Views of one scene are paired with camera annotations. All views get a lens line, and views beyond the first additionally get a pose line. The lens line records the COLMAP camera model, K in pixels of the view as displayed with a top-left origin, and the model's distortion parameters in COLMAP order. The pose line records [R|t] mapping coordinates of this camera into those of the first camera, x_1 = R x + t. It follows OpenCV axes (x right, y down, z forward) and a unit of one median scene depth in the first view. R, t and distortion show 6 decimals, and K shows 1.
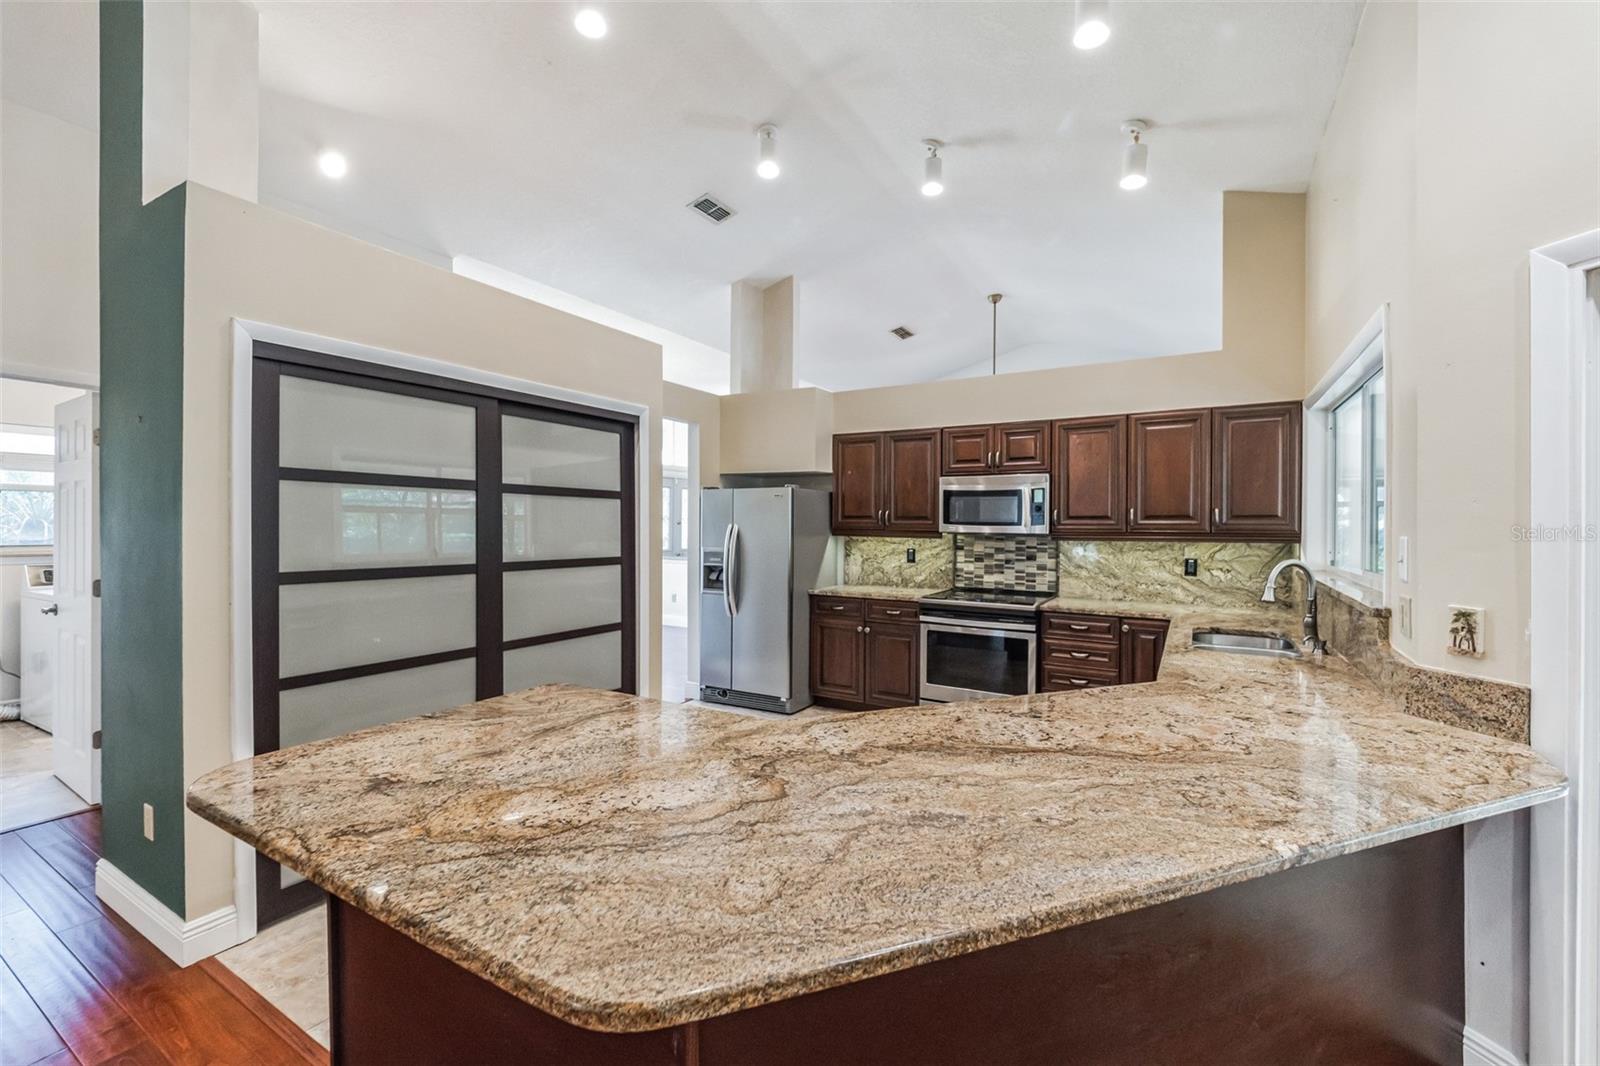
lens RADIAL K [[663.7, 0, 803.6], [0, 663.7, 522.5], [0, 0, 1]] dist [-0.000465, -0.000026]
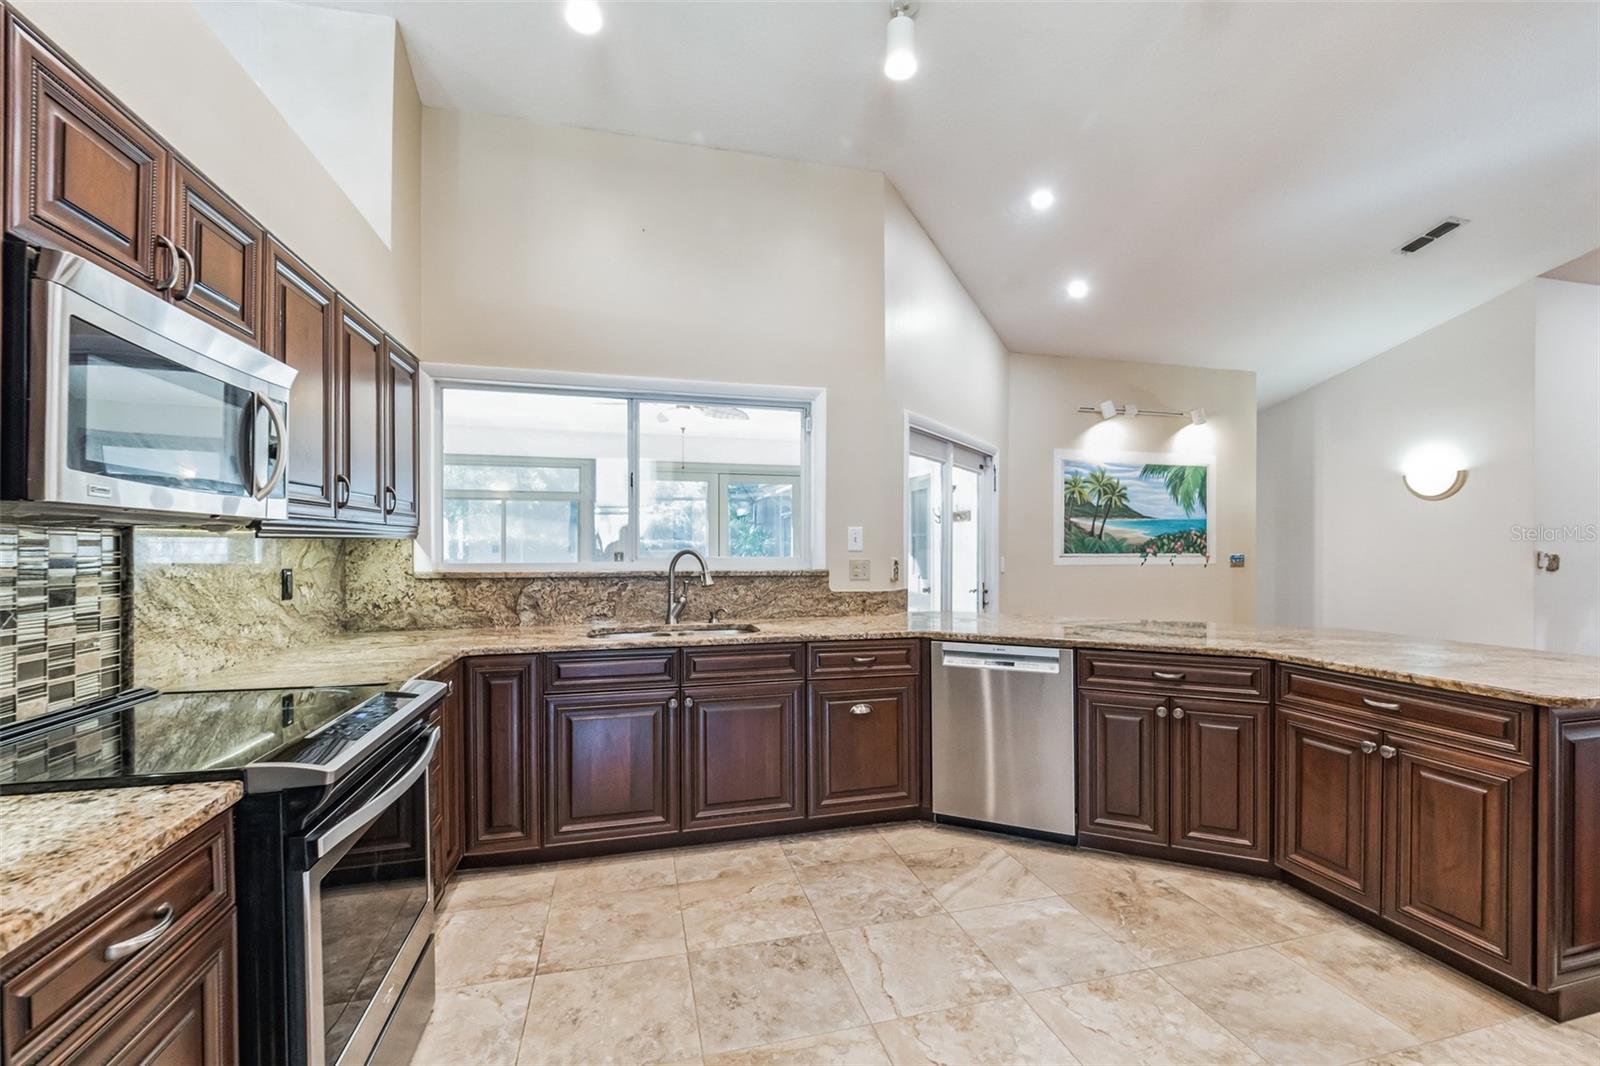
lens RADIAL K [[678.9, 0, 815.6], [0, 678.9, 549.6], [0, 0, 1]] dist [-0.002391, -0.000498]
pose [[-0.719860, -0.008962, 0.694062, -0.125893], [-0.002764, 0.999946, 0.010045, 0.027513], [-0.694114, 0.005313, -0.719845, 0.986426]]
